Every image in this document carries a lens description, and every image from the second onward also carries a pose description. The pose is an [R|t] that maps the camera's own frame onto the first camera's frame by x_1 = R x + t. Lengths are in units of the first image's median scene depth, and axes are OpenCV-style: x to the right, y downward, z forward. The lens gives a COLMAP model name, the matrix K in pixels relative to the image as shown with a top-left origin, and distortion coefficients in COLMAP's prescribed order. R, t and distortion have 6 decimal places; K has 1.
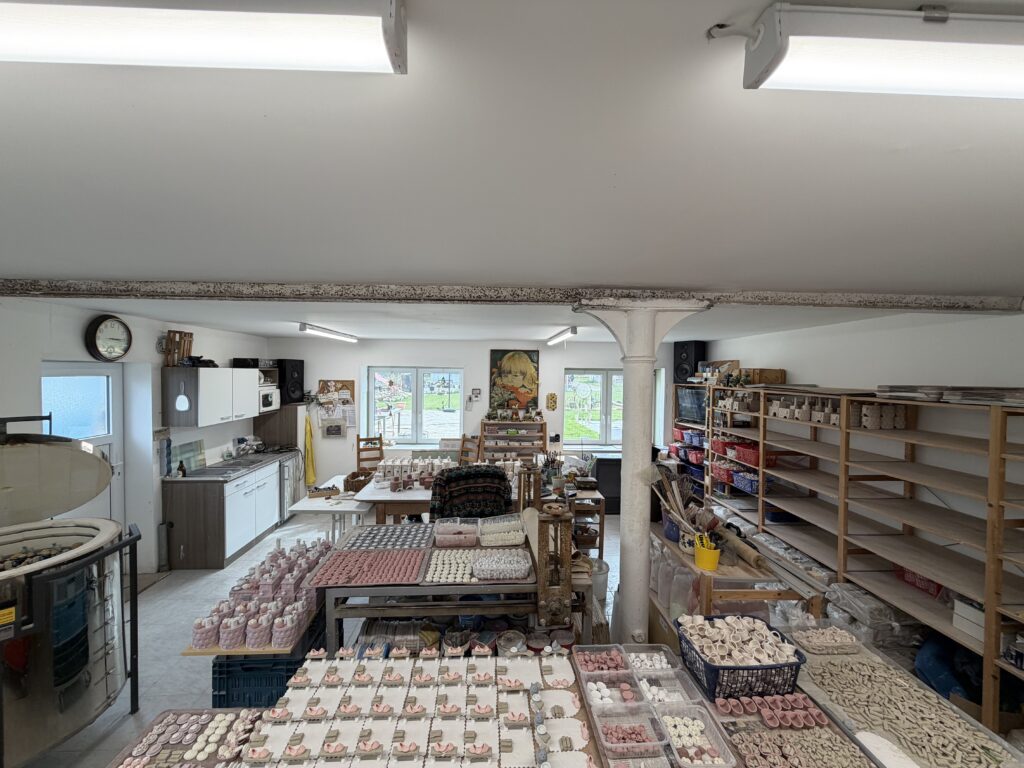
lens RADIAL K [[414.7, 0, 508.0], [0, 414.7, 381.4], [0, 0, 1]] dist [-0.000821, -0.000066]
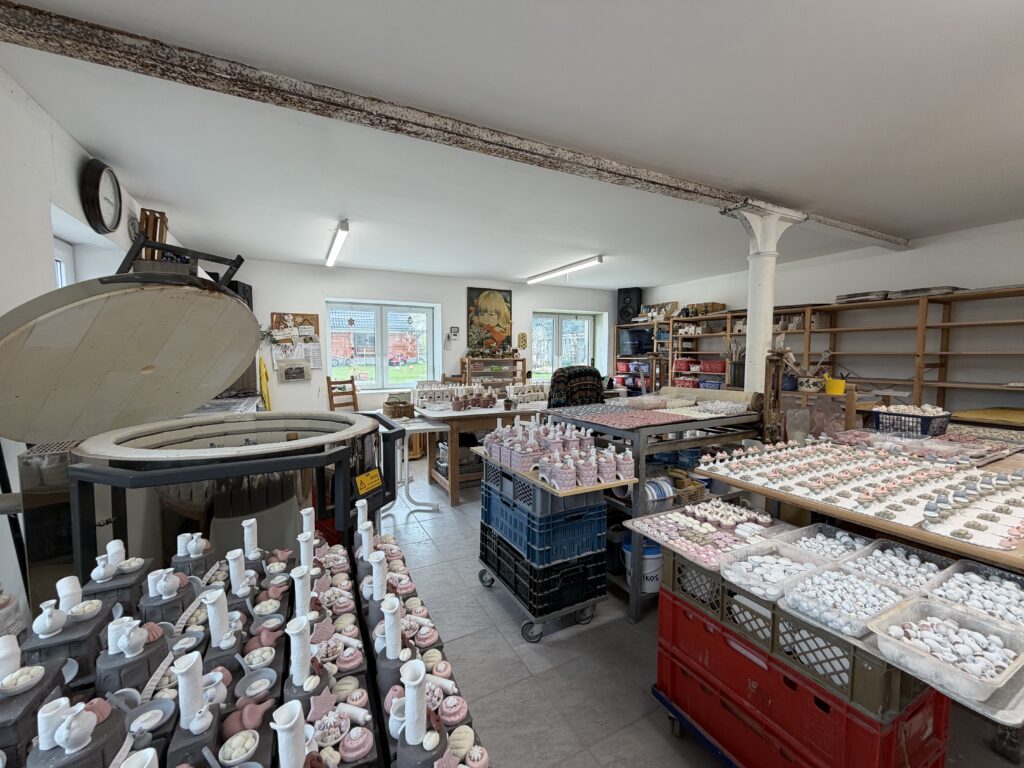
lens RADIAL K [[414.7, 0, 509.9], [0, 414.7, 380.7], [0, 0, 1]] dist [-0.000821, -0.000066]
pose [[0.908069, -0.038034, 0.417091, -0.371419], [0.019785, 0.998652, 0.047990, 0.100349], [-0.418354, -0.035326, 0.907597, 0.055220]]
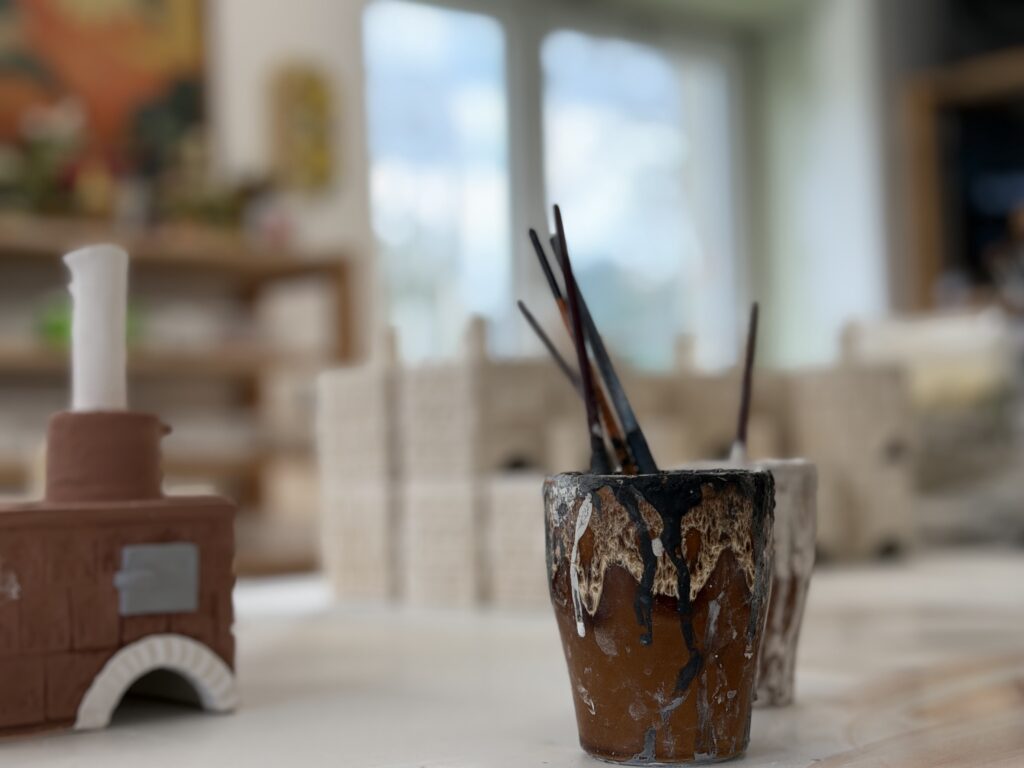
lens RADIAL K [[1699.1, 0, 509.5], [0, 1699.1, 382.3], [0, 0, 1]] dist [0.154687, 0.000000]
pose [[0.777827, 0.005225, 0.628457, -0.166943], [0.050876, 0.996160, -0.071250, 0.167613], [-0.626416, 0.087393, 0.774574, 0.585562]]
